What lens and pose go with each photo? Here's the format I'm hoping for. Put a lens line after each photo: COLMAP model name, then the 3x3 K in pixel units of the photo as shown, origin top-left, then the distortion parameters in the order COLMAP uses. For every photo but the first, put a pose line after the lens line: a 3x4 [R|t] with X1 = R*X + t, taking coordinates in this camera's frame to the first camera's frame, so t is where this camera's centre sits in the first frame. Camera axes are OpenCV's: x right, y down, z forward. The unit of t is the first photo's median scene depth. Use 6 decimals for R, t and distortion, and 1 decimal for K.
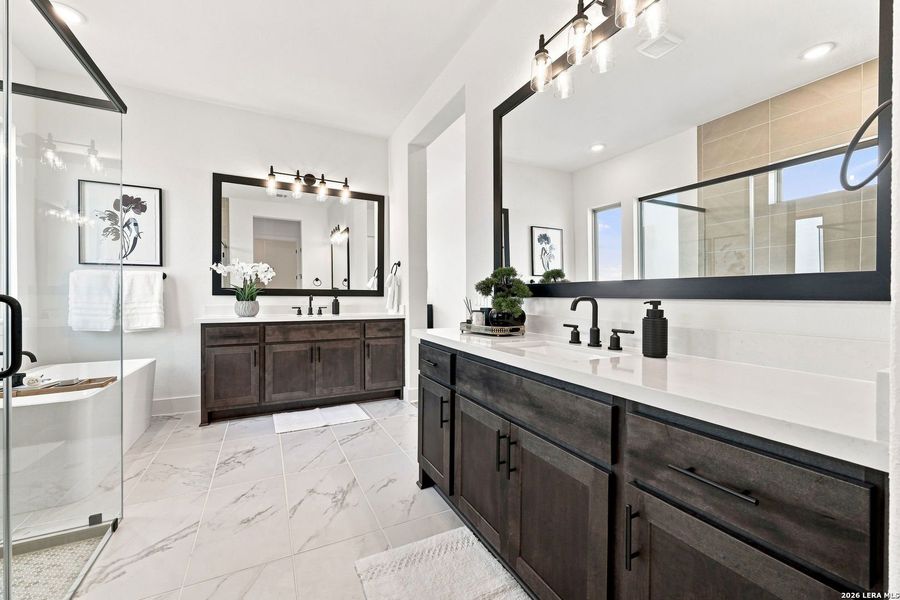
lens RADIAL K [[369.3, 0, 449.6], [0, 369.3, 298.0], [0, 0, 1]] dist [-0.000852, -0.000054]
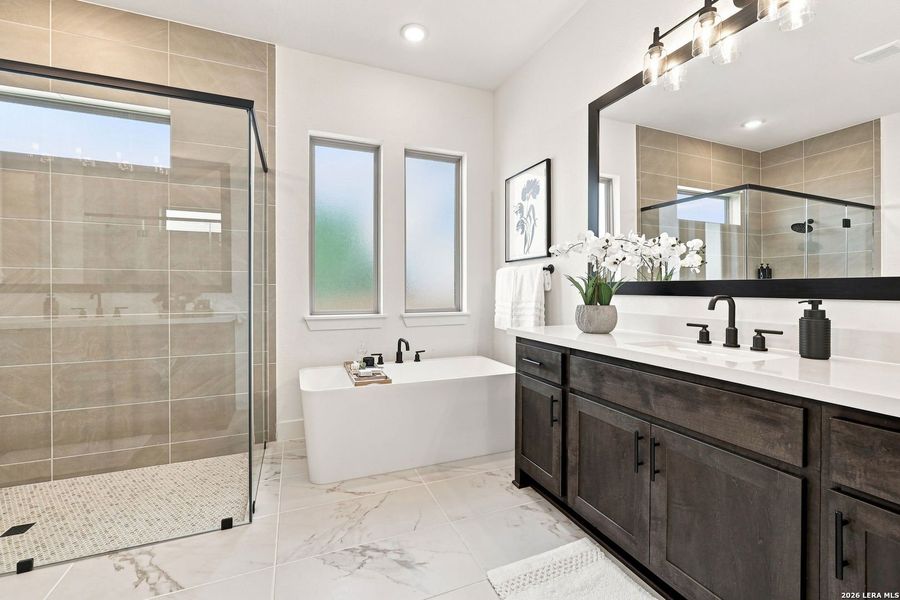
lens RADIAL K [[369.3, 0, 446.9], [0, 369.3, 291.9], [0, 0, 1]] dist [-0.000852, -0.000054]
pose [[-0.082559, 0.001996, -0.996584, 0.025406], [-0.002974, 0.999993, 0.002249, -0.012279], [0.996582, 0.003150, -0.082553, 0.867042]]
